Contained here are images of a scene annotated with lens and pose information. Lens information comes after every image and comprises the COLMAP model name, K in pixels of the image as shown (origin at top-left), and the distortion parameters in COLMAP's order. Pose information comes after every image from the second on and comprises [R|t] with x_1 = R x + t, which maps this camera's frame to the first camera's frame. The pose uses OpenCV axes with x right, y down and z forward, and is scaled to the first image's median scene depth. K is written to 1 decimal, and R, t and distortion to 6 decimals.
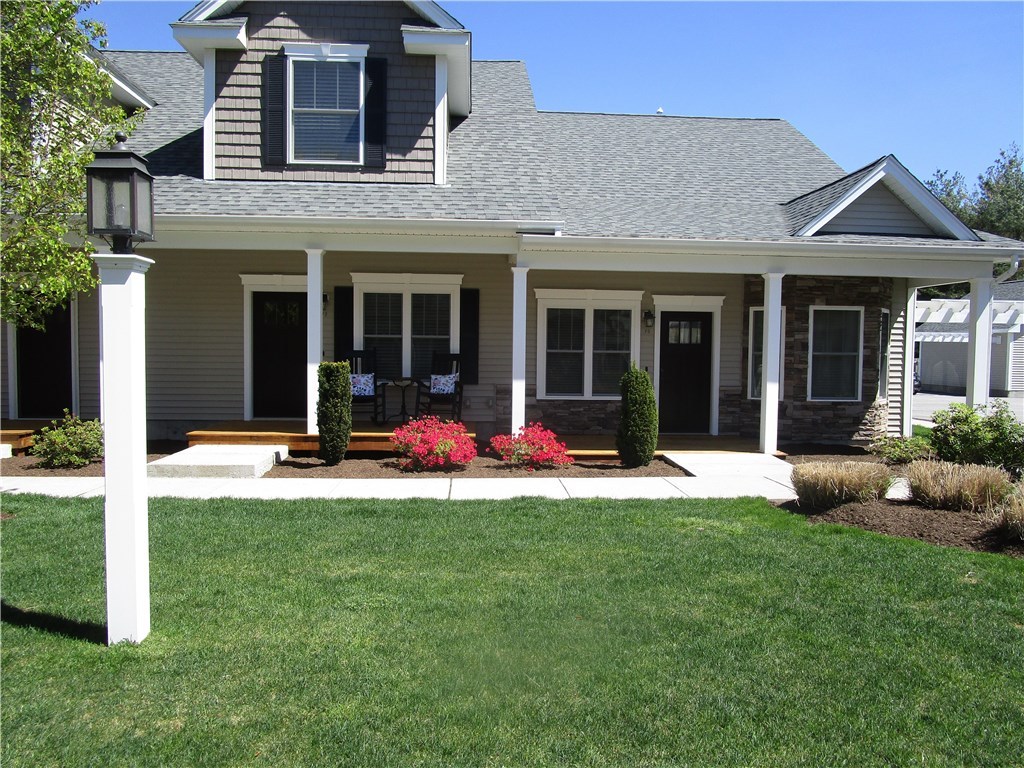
lens RADIAL K [[738.0, 0, 532.4], [0, 738.0, 369.7], [0, 0, 1]] dist [-0.017697, 0.003809]
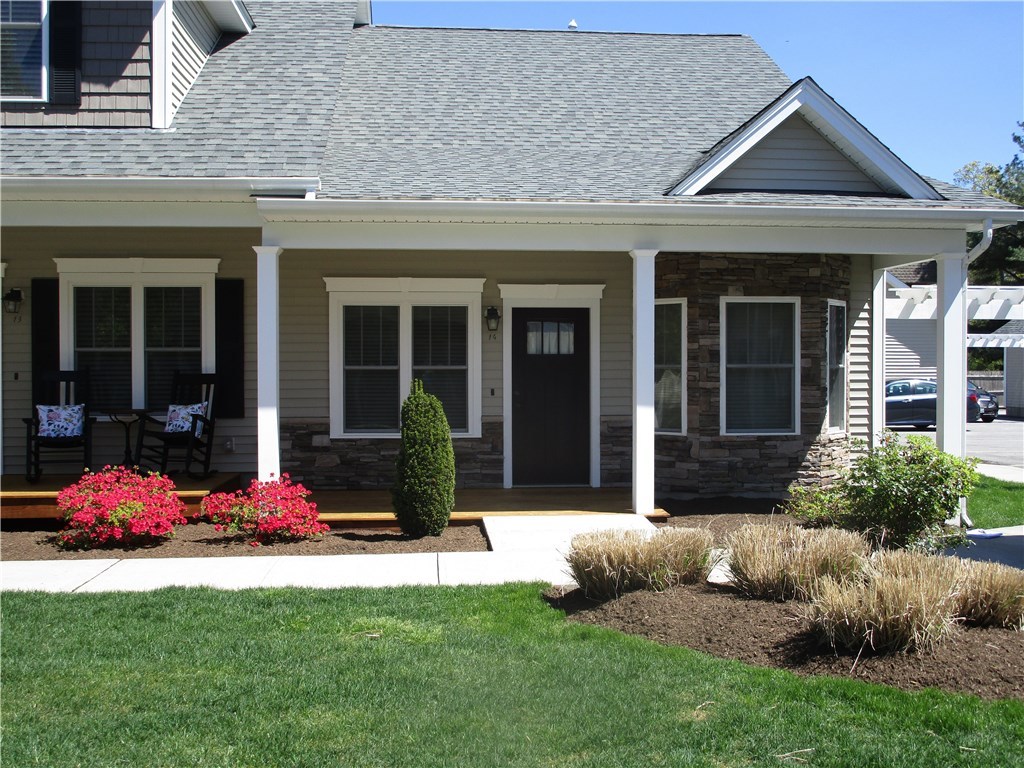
lens RADIAL K [[1033.1, 0, 549.9], [0, 1033.1, 361.8], [0, 0, 1]] dist [-0.032689, 0.000000]
pose [[0.999772, -0.013601, 0.016463, 0.218478], [0.014094, 0.999444, -0.030210, 0.000844], [-0.016043, 0.030435, 0.999408, 0.042411]]
